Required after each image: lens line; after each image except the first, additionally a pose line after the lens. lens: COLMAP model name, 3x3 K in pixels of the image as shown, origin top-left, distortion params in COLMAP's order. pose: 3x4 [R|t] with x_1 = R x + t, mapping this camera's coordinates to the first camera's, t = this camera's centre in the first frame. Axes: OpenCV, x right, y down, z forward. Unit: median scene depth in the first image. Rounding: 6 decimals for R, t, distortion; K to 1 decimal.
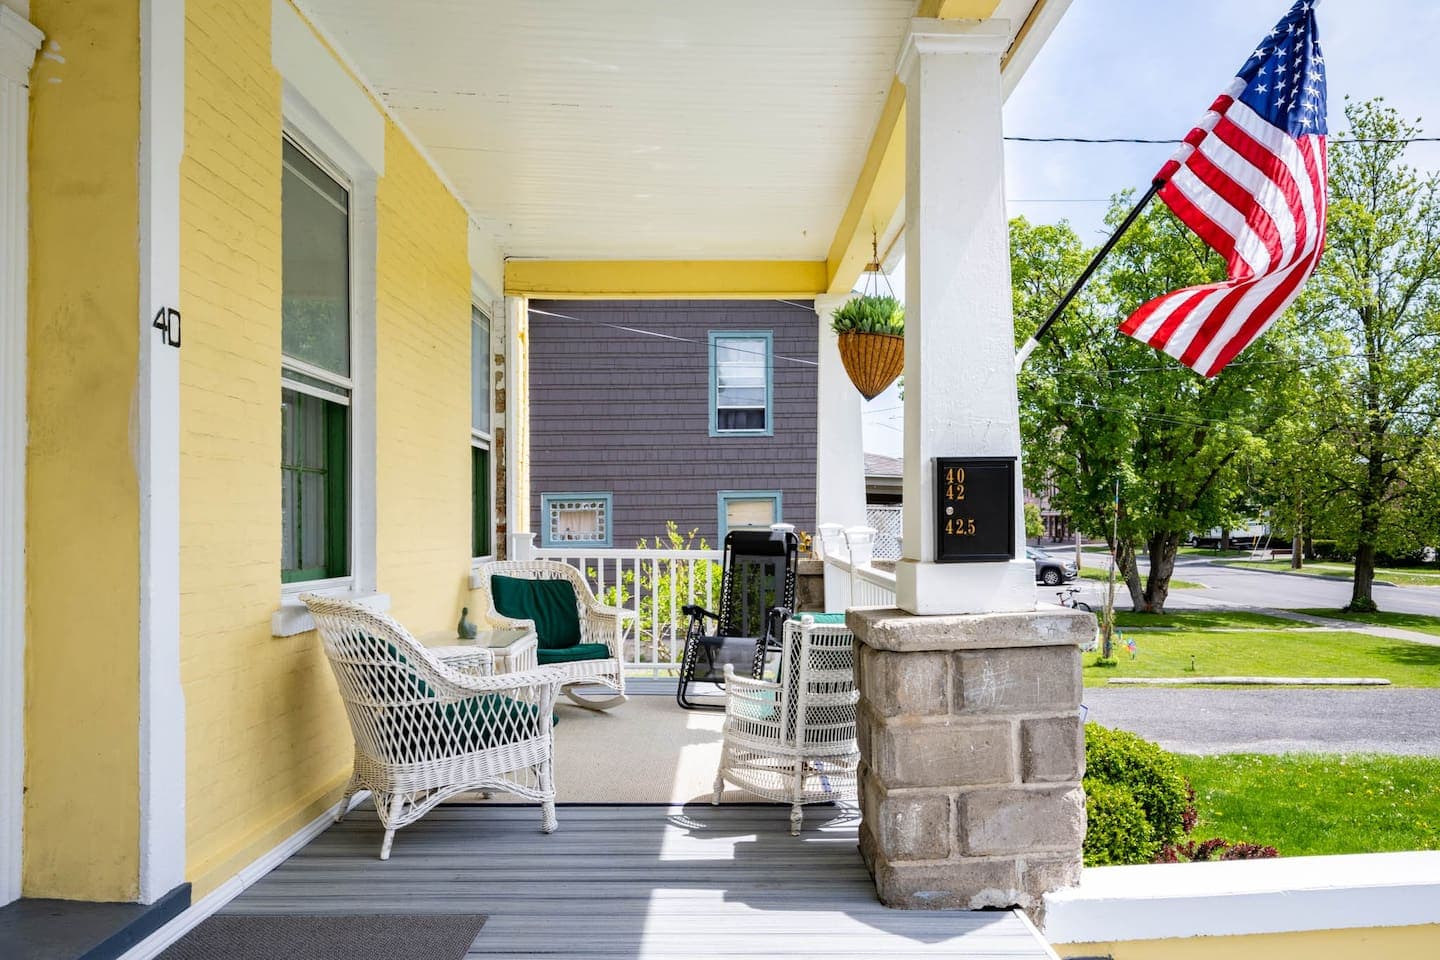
lens RADIAL K [[1126.7, 0, 719.0], [0, 1126.7, 486.7], [0, 0, 1]] dist [0.011749, 0.002643]
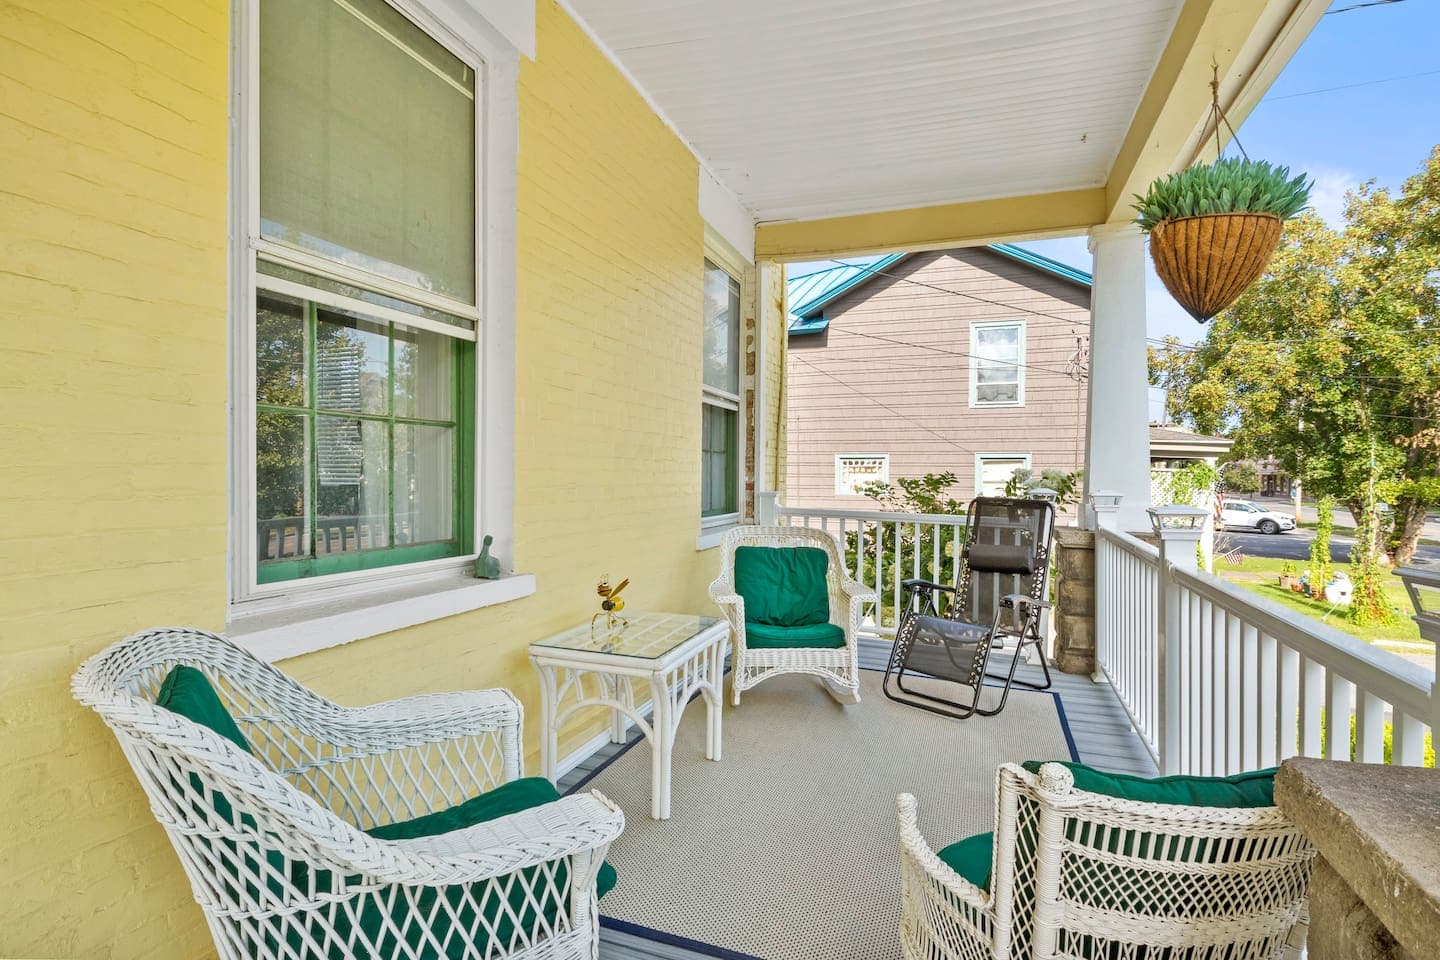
lens RADIAL K [[676.6, 0, 753.5], [0, 676.6, 464.0], [0, 0, 1]] dist [0.017076, 0.000859]
pose [[0.948186, 0.010314, -0.317548, 0.007619], [-0.003369, 0.999743, 0.022414, 0.002406], [0.317697, -0.020183, 0.947977, 0.414872]]
